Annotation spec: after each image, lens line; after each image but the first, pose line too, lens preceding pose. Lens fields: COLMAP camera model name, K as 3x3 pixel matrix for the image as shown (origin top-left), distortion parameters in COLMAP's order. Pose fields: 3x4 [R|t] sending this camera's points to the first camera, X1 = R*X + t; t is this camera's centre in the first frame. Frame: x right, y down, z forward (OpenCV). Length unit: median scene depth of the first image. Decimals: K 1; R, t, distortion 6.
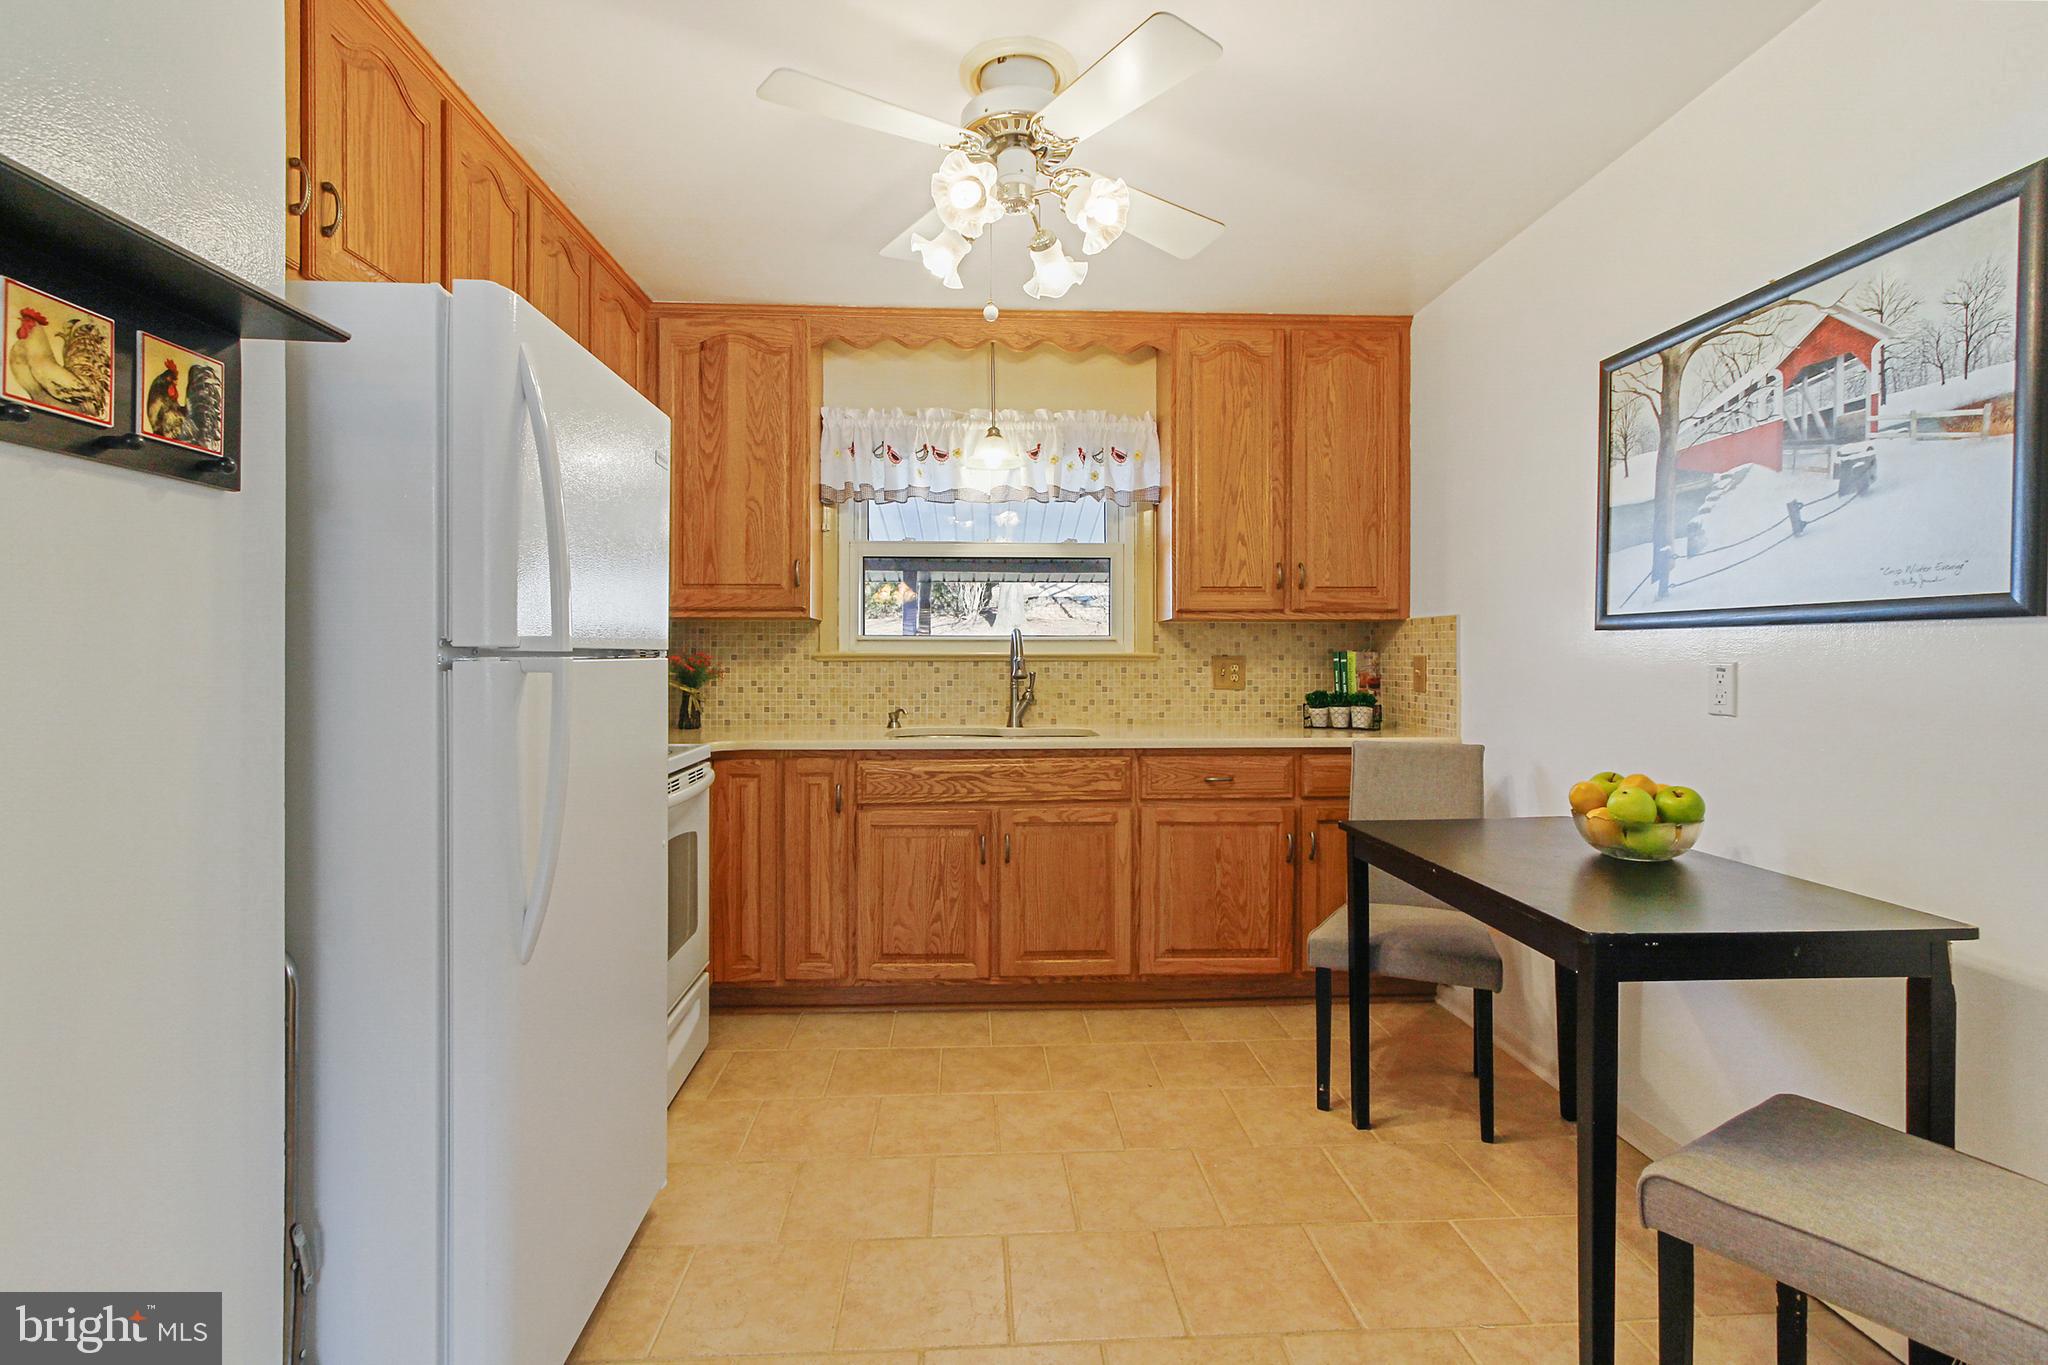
lens RADIAL K [[938.7, 0, 1016.5], [0, 938.7, 664.3], [0, 0, 1]] dist [-0.000175, 0.002306]
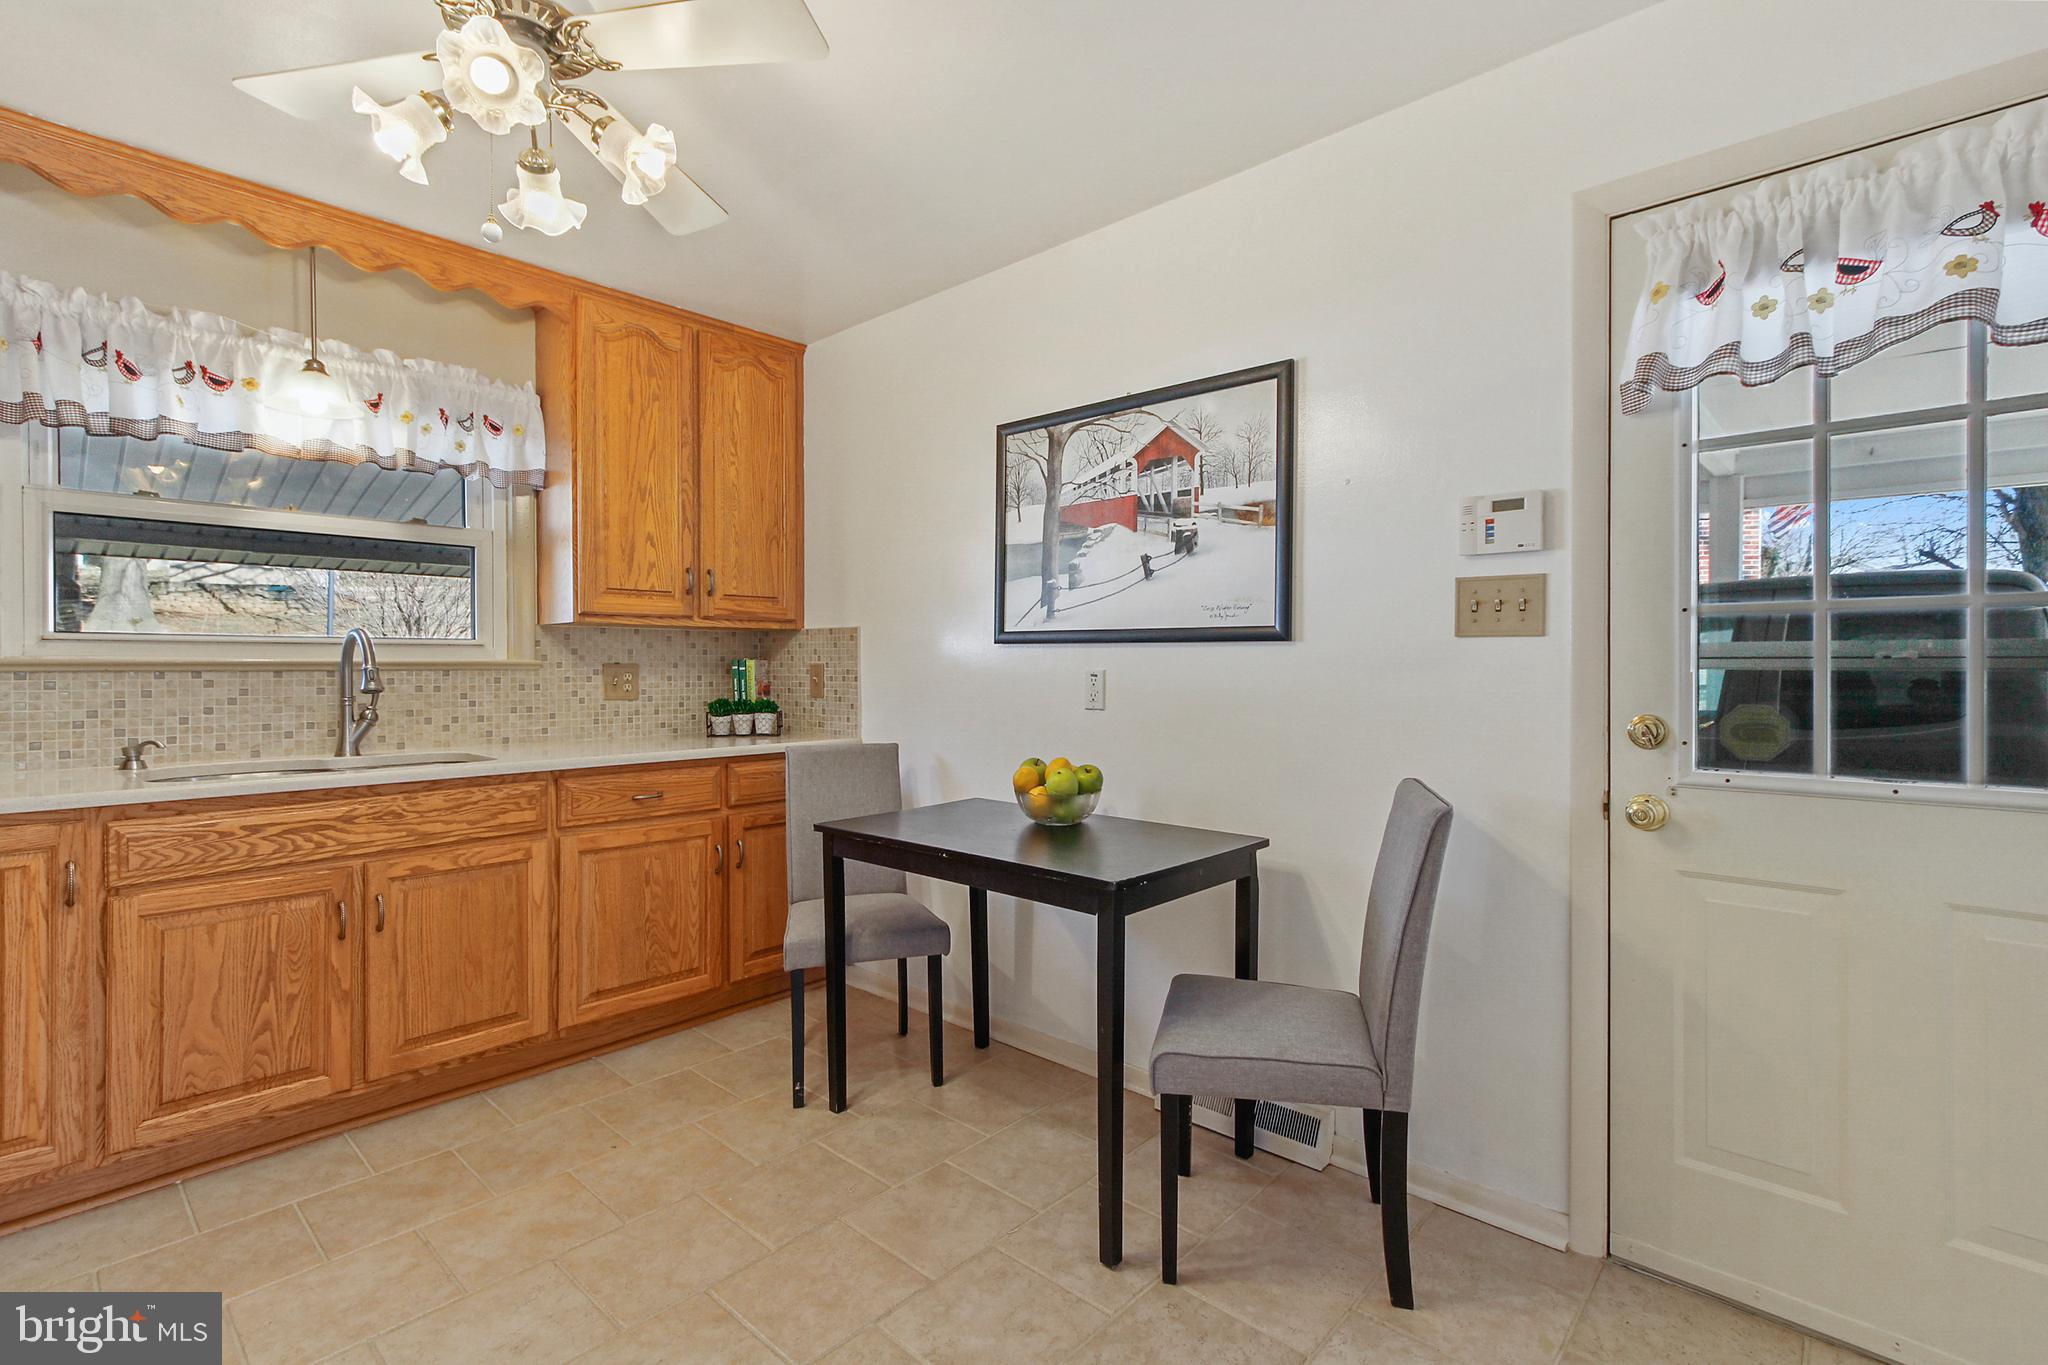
lens RADIAL K [[938.7, 0, 1014.5], [0, 938.7, 671.6], [0, 0, 1]] dist [-0.000175, 0.002306]
pose [[0.715541, -0.005656, 0.698548, -0.174975], [0.004690, 0.999984, 0.003292, -0.002808], [-0.698555, 0.000921, 0.715556, 0.081620]]
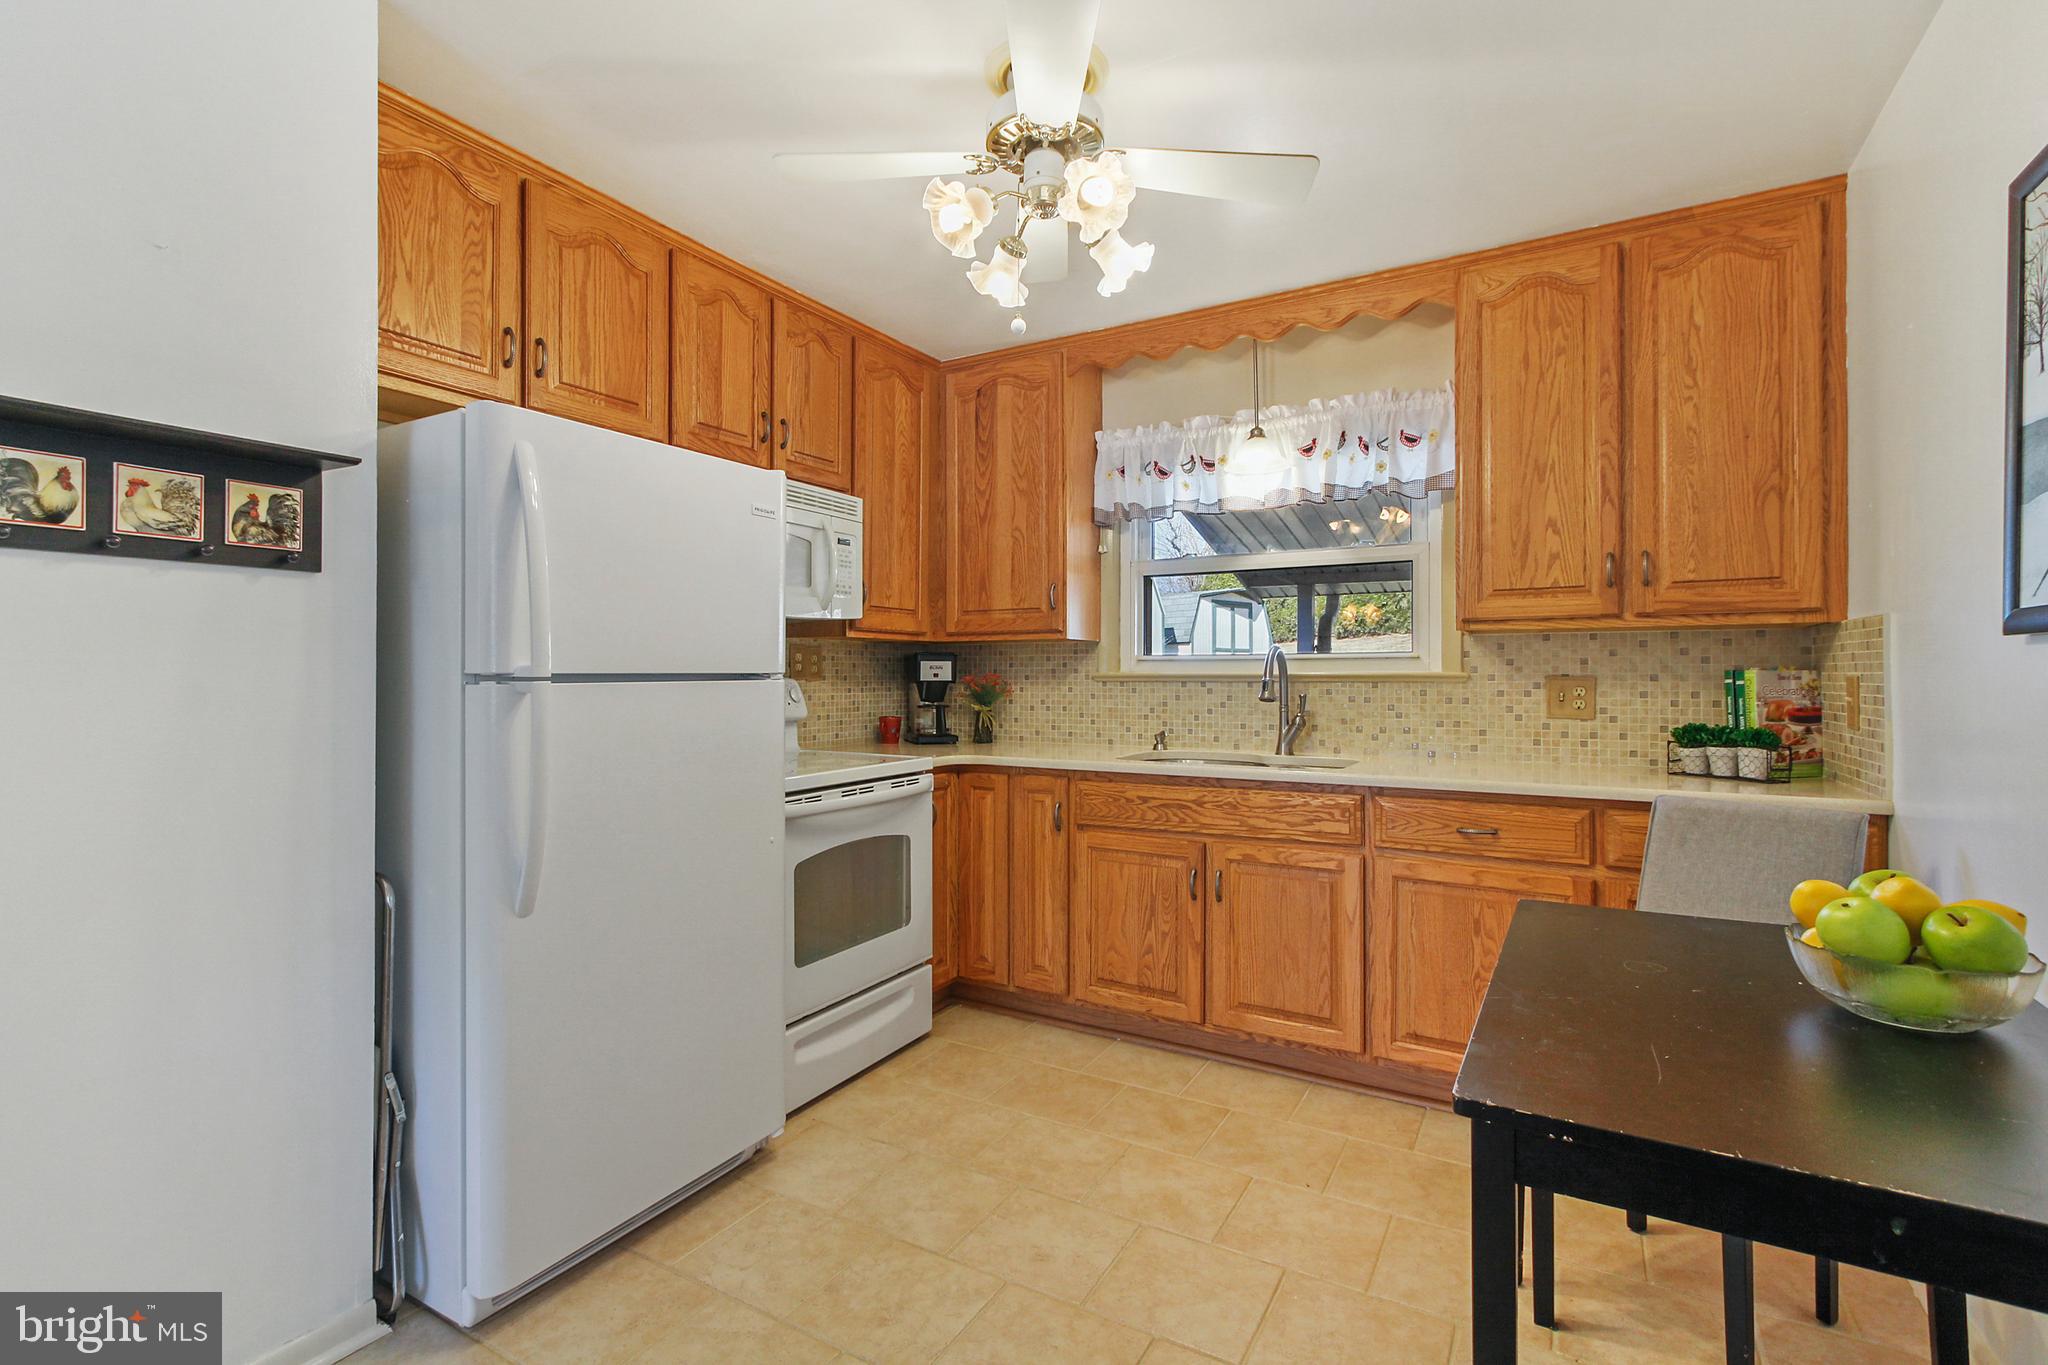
lens RADIAL K [[938.7, 0, 1019.8], [0, 938.7, 672.8], [0, 0, 1]] dist [-0.000175, 0.002306]
pose [[0.836759, -0.002509, -0.547565, 0.330895], [-0.002672, 0.999959, -0.008665, -0.004268], [0.547565, 0.008713, 0.836718, 0.123468]]
